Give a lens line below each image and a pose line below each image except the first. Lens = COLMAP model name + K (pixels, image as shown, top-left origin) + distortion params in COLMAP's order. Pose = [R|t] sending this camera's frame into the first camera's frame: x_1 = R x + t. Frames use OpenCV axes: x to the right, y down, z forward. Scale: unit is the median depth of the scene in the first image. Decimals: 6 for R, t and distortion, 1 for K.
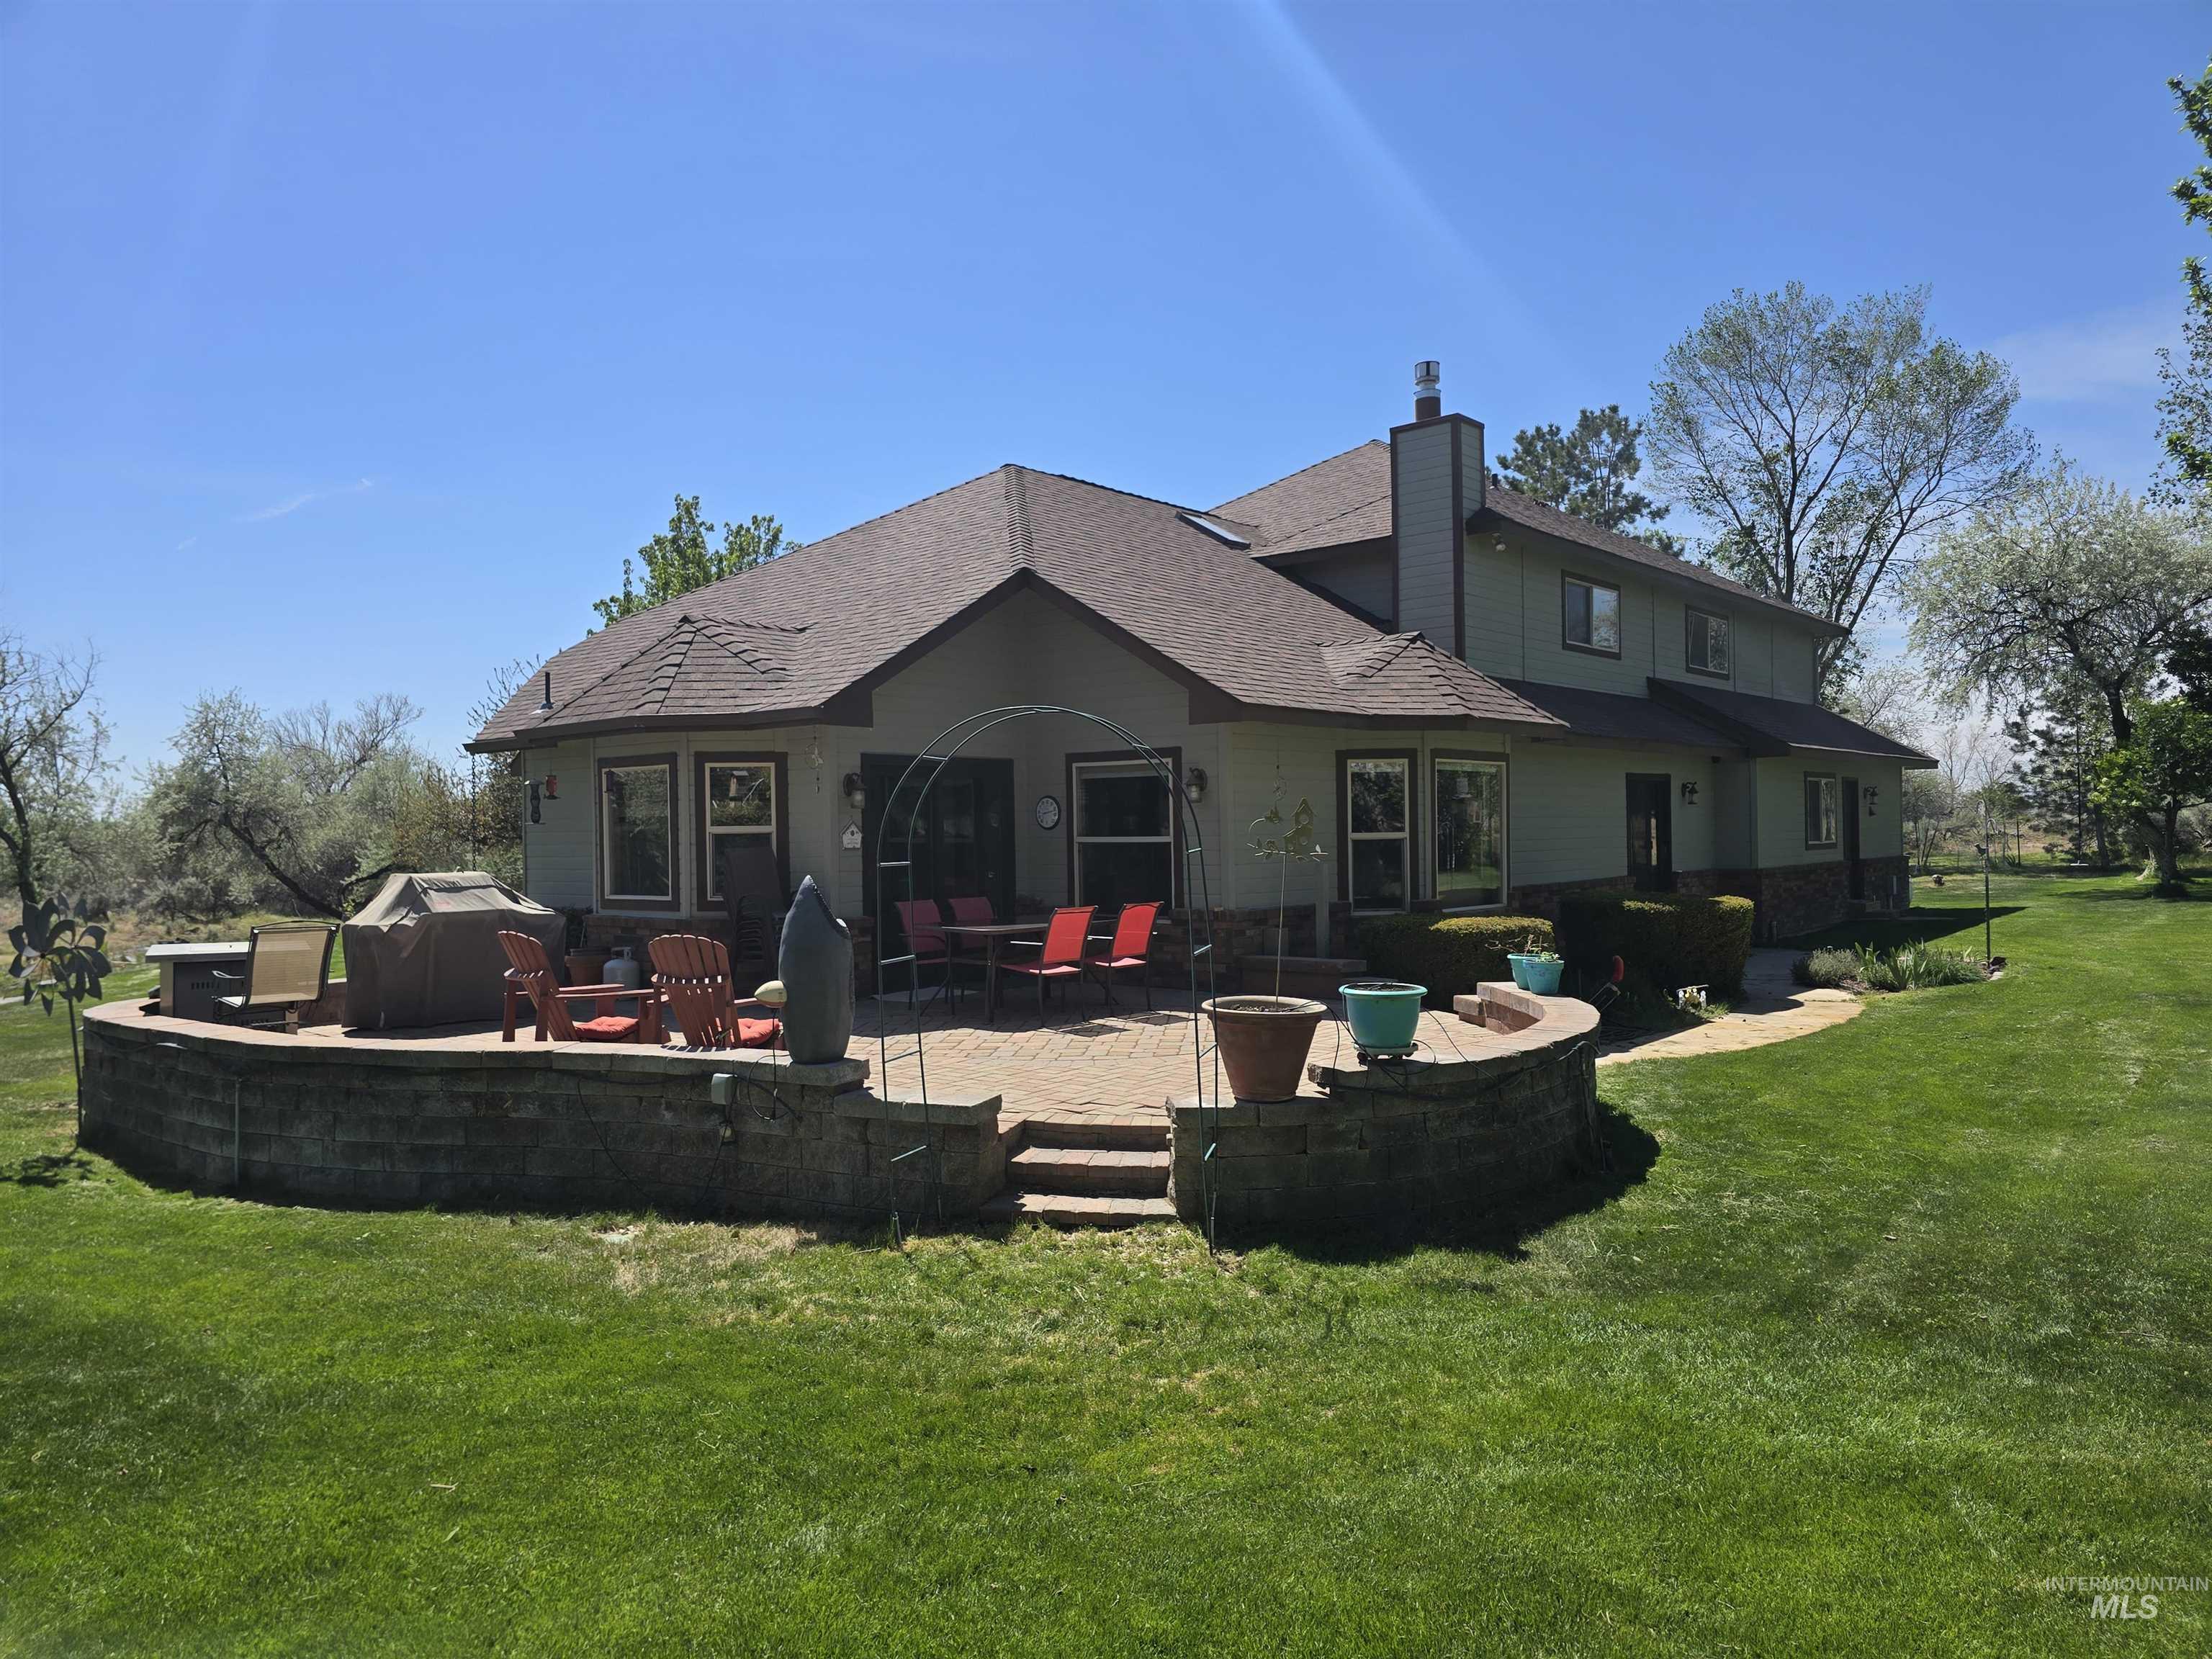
lens RADIAL K [[1481.3, 0, 1048.1], [0, 1481.3, 794.3], [0, 0, 1]] dist [0.056388, -0.049143]
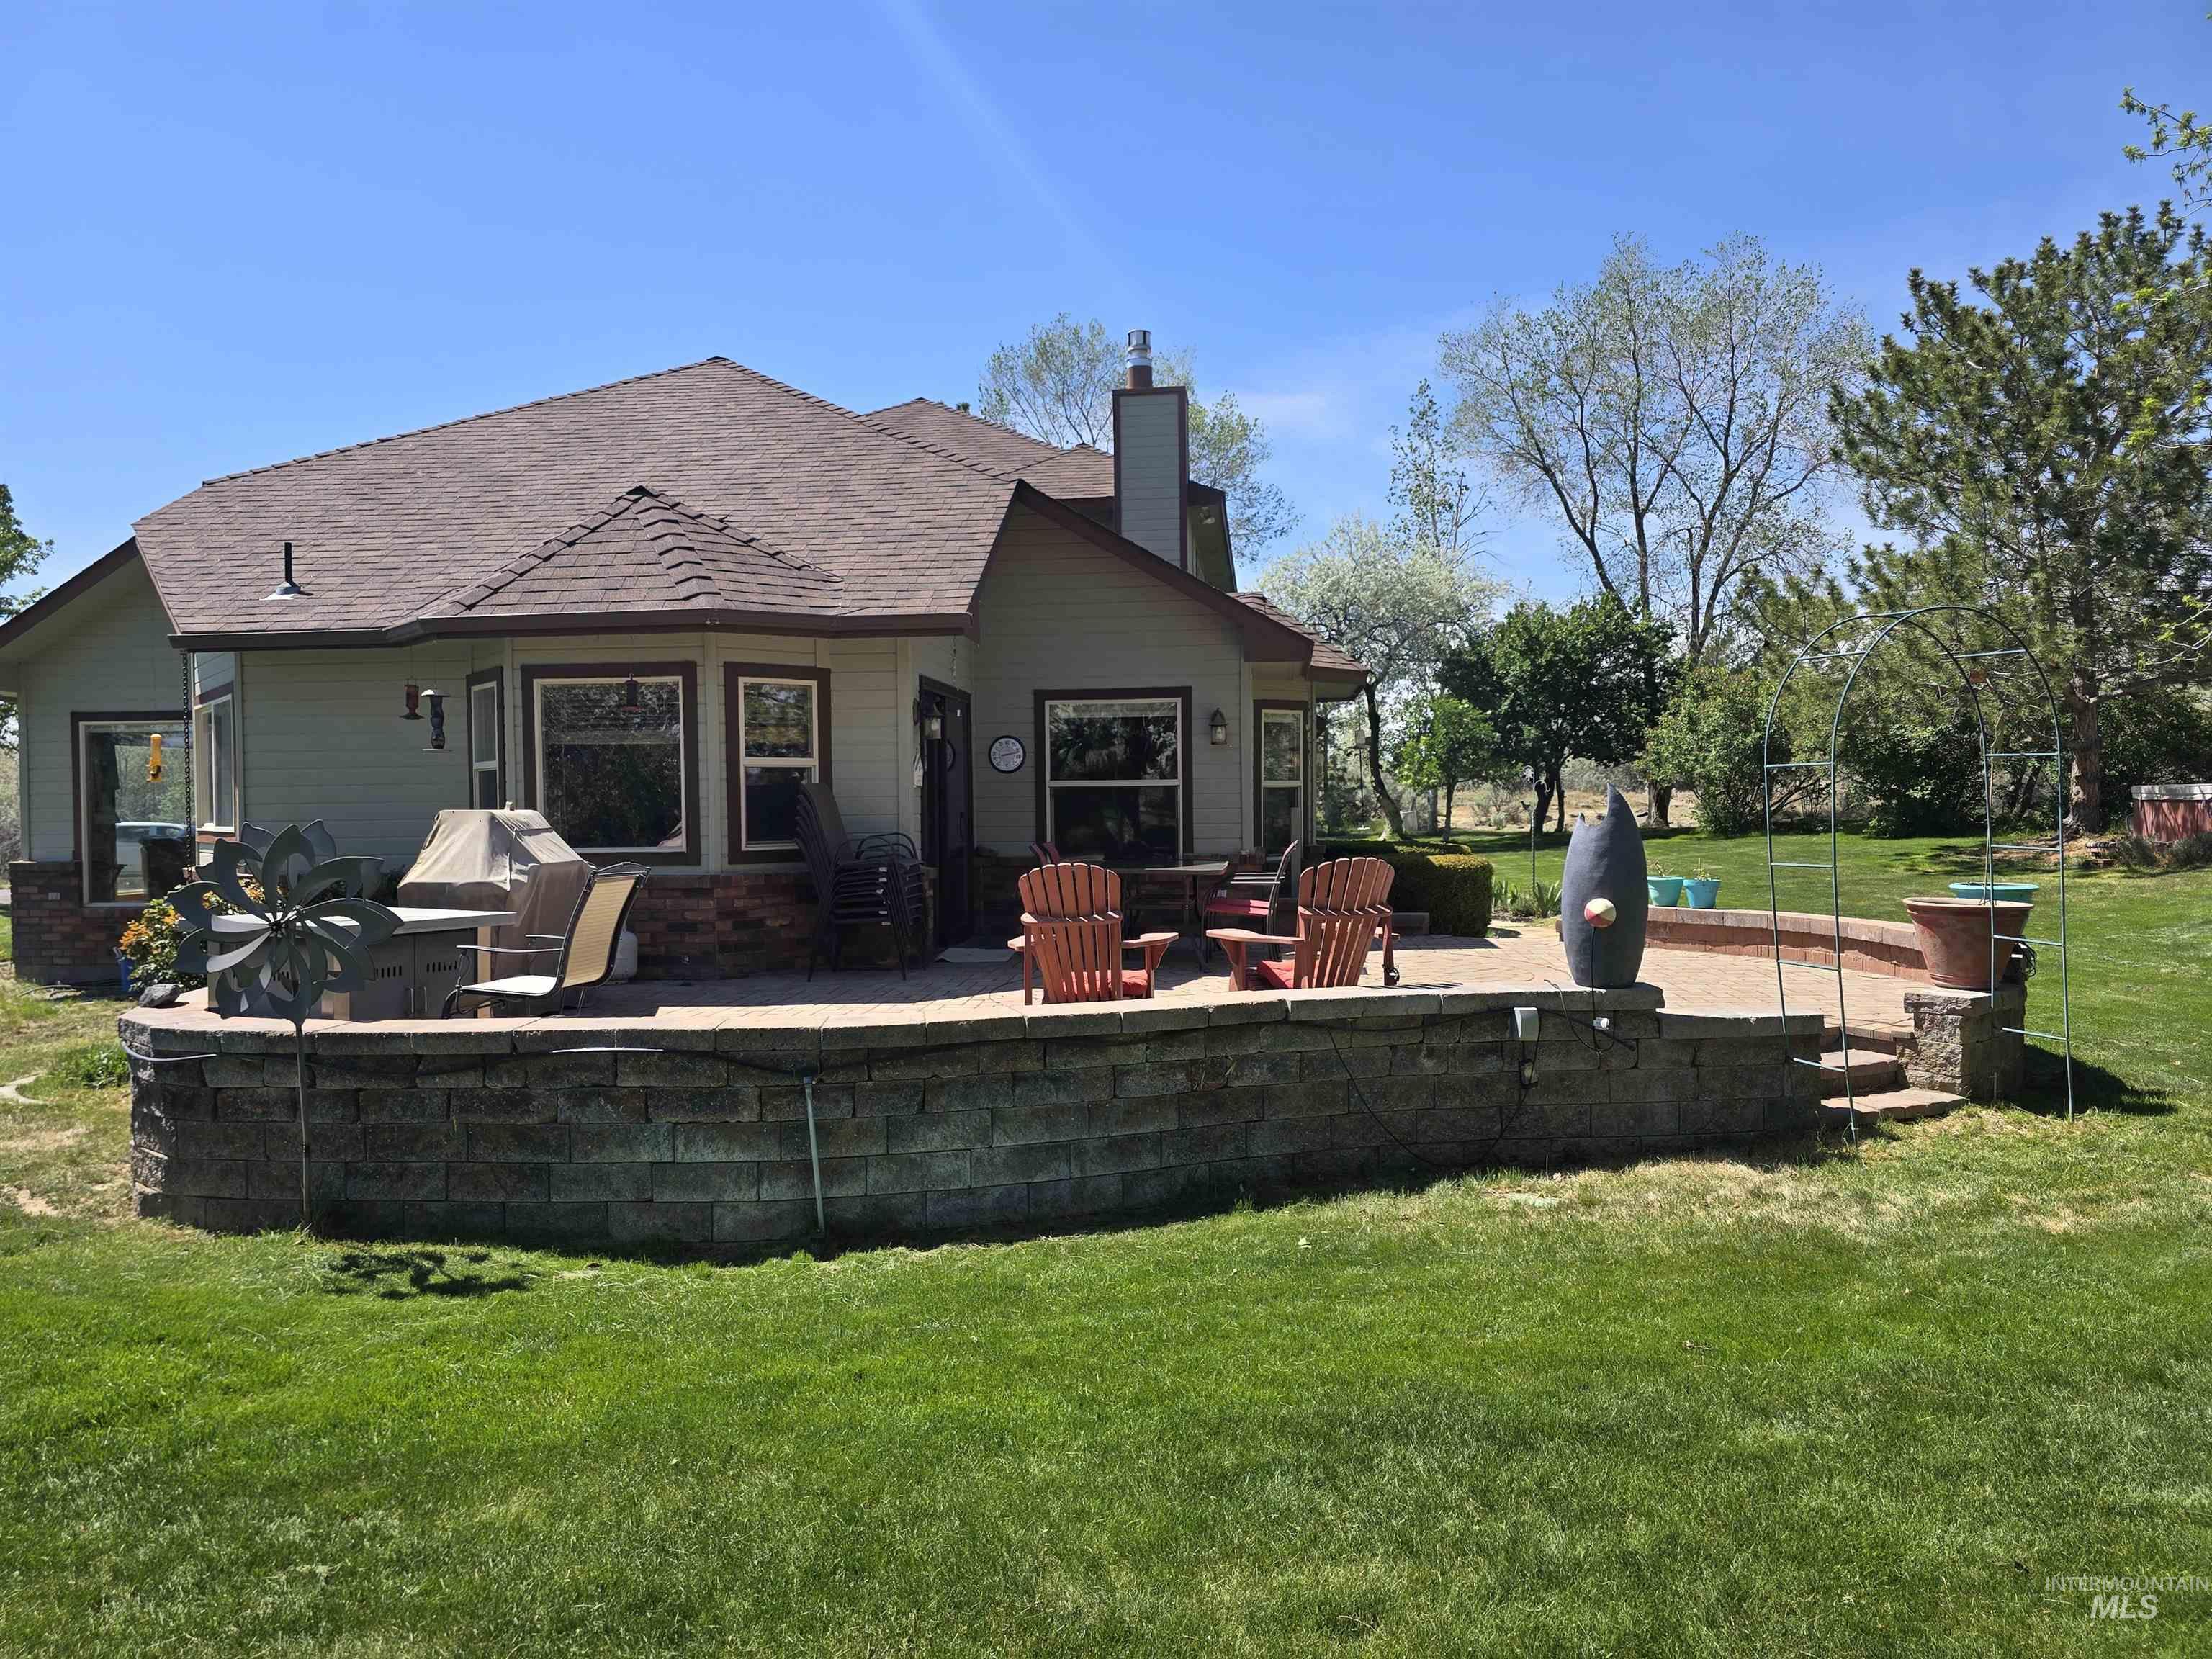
lens RADIAL K [[1481.3, 0, 1089.3], [0, 1481.3, 826.4], [0, 0, 1]] dist [0.056388, -0.049143]
pose [[0.830123, -0.005250, 0.557555, -0.830026], [-0.011488, 0.999582, 0.026516, 0.056613], [-0.557462, -0.028417, 0.829716, 0.382447]]
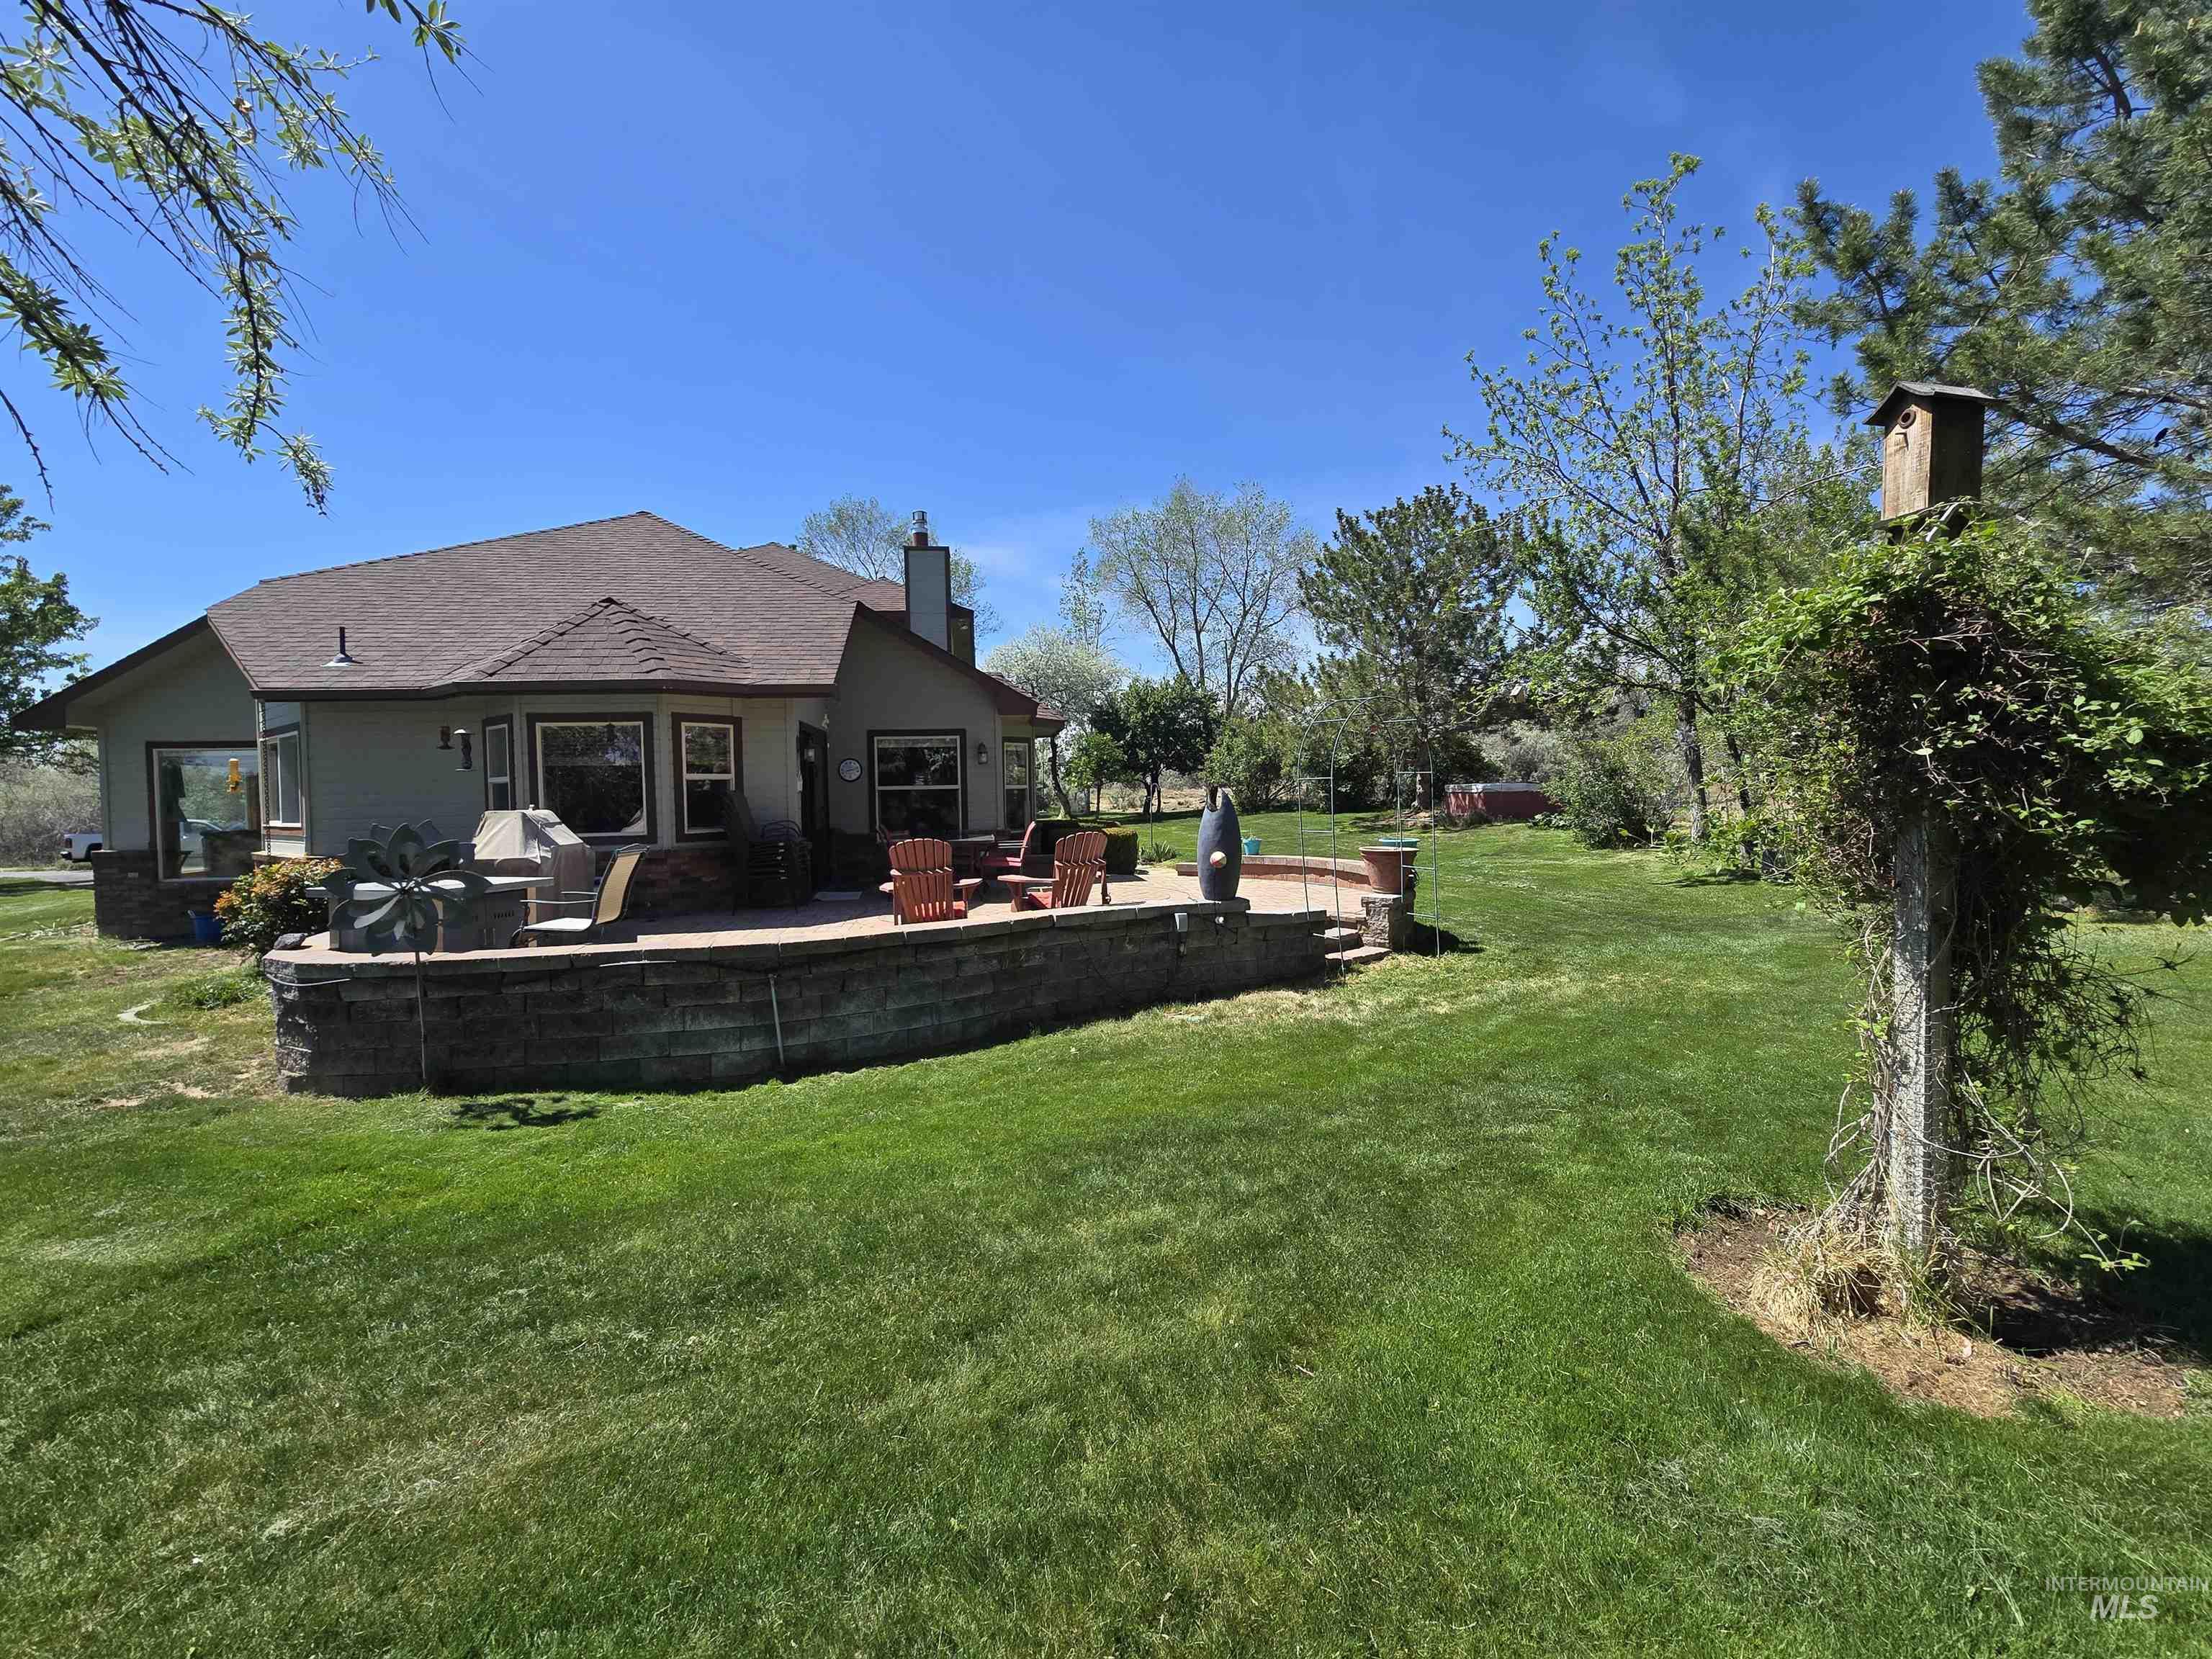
lens RADIAL K [[904.5, 0, 1099.3], [0, 904.5, 807.2], [0, 0, 1]] dist [-0.002786, 0.000473]
pose [[0.667659, -0.012290, 0.744366, -0.896505], [-0.004856, 0.999771, 0.020863, 0.051420], [-0.744452, -0.017544, 0.667446, 0.385497]]
